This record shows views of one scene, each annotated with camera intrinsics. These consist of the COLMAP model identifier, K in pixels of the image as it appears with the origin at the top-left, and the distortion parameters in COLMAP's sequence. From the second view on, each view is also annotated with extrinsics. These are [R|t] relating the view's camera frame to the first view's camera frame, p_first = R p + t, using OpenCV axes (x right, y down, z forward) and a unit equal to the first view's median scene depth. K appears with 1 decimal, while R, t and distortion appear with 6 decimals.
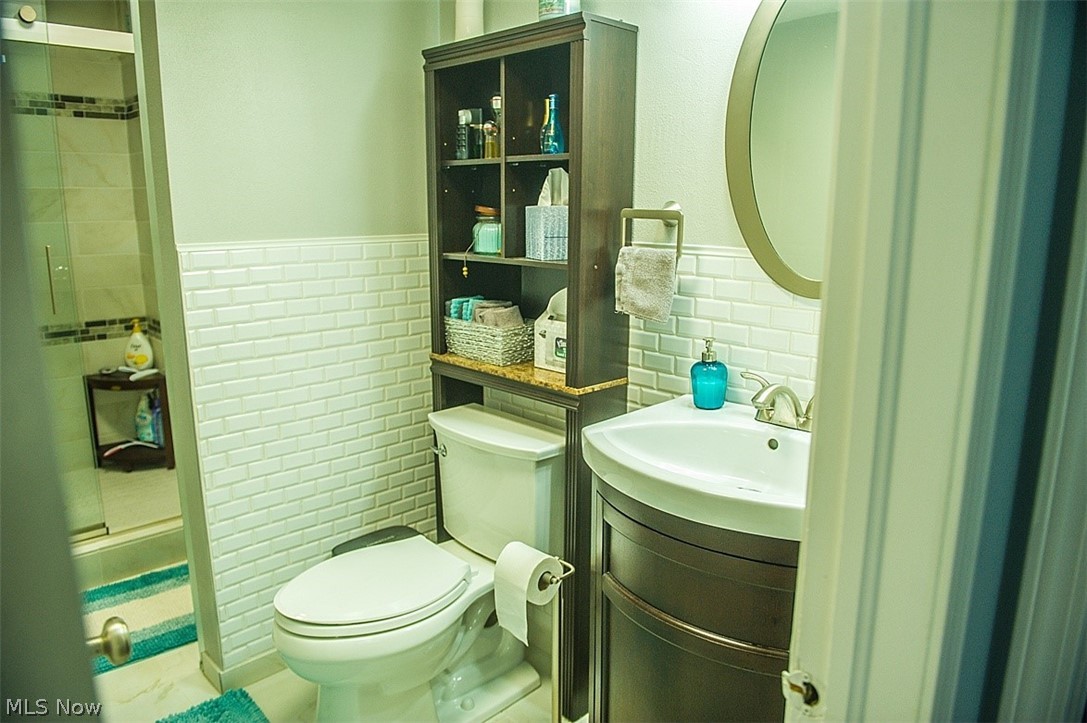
lens RADIAL K [[753.6, 0, 549.3], [0, 753.6, 360.2], [0, 0, 1]] dist [-0.041219, -0.006071]
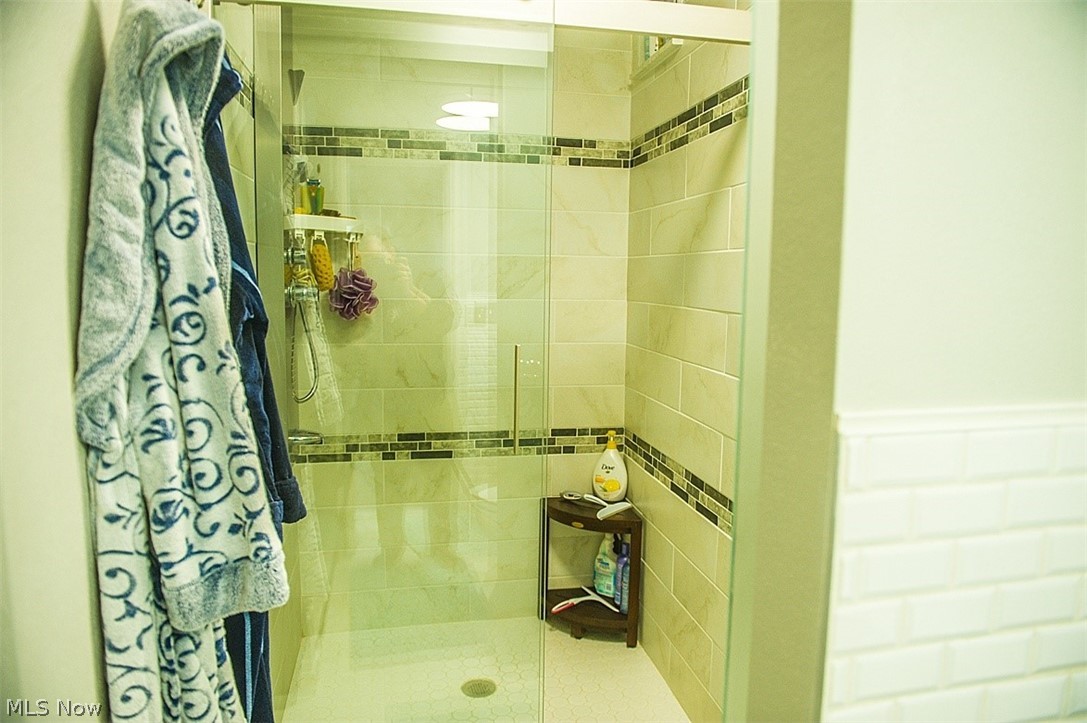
lens RADIAL K [[740.5, 0, 543.6], [0, 740.5, 361.0], [0, 0, 1]] dist [-0.001680, -0.000017]
pose [[0.843126, 0.072985, -0.532740, -0.226367], [-0.122314, 0.990805, -0.057837, -0.074467], [0.523620, 0.113926, 0.844301, 0.333544]]
